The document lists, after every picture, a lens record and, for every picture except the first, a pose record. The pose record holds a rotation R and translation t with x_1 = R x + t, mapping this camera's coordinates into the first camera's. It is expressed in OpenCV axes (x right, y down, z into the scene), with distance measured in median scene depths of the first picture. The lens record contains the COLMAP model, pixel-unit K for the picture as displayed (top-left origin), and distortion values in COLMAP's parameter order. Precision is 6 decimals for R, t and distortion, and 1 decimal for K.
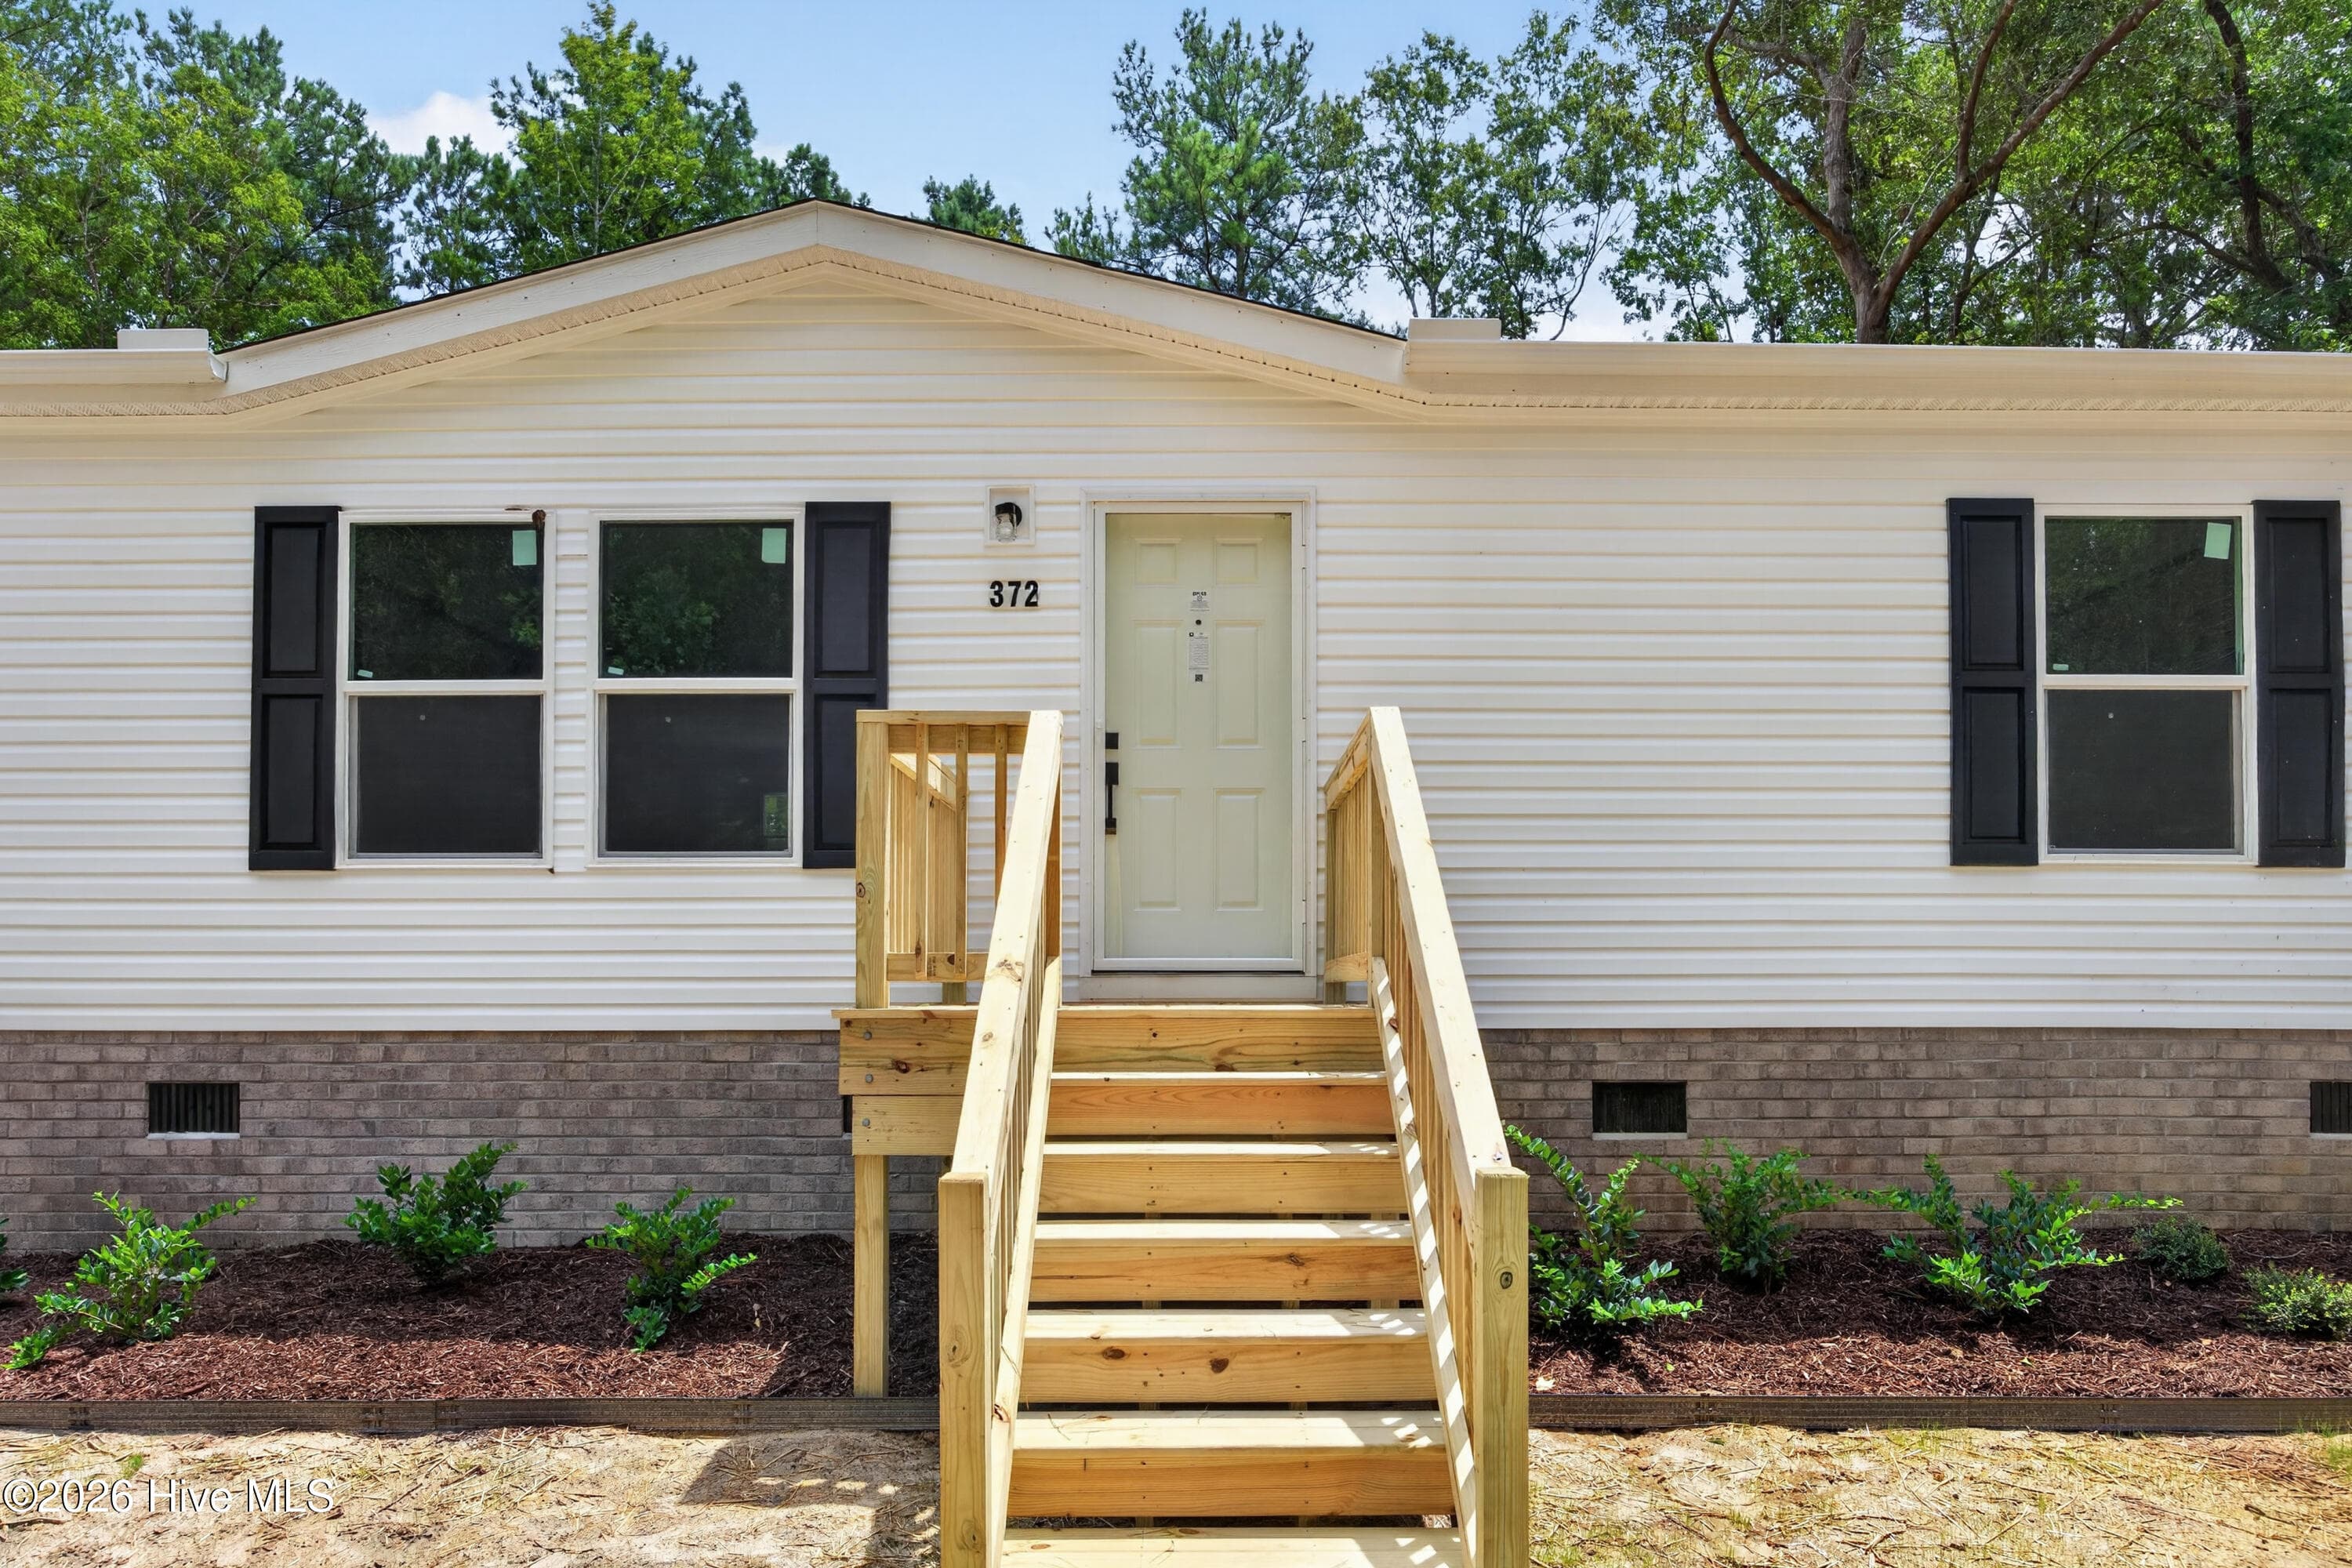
lens RADIAL K [[1539.6, 0, 1191.9], [0, 1539.6, 950.4], [0, 0, 1]] dist [-0.013249, 0.001280]
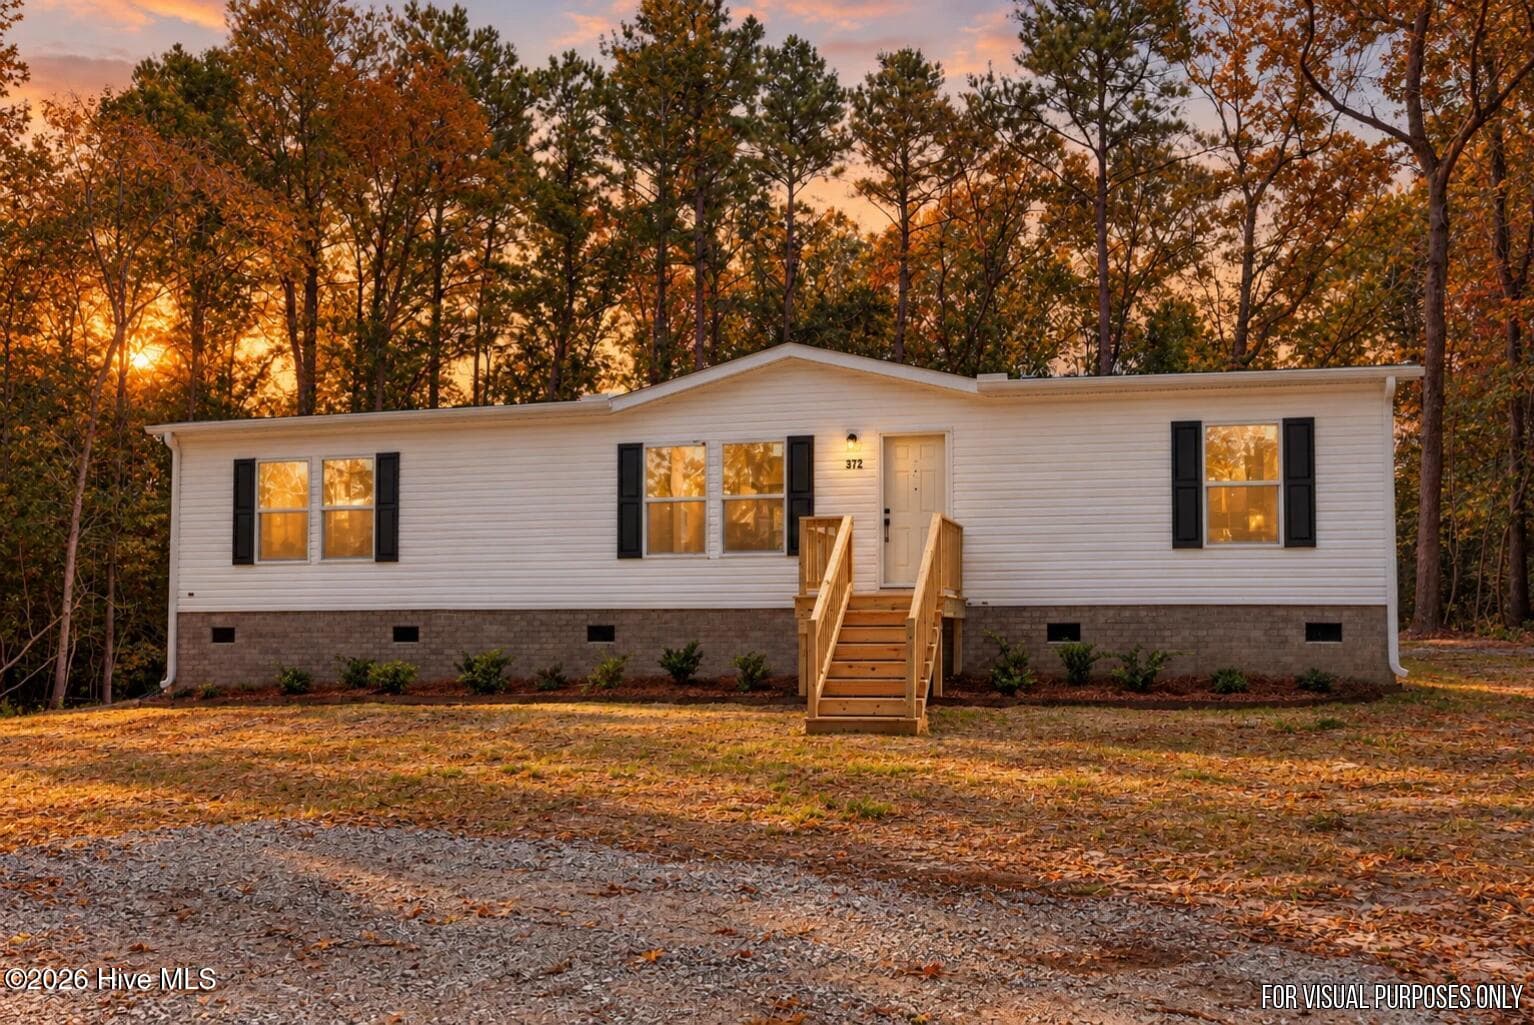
lens RADIAL K [[1466.9, 0, 767.0], [0, 1466.9, 512.5], [0, 0, 1]] dist [-0.015571, -0.005456]
pose [[0.962697, -0.022768, -0.269621, 0.498854], [0.005475, 0.997889, -0.064717, 0.050414], [0.270525, 0.060826, 0.960789, -1.830206]]
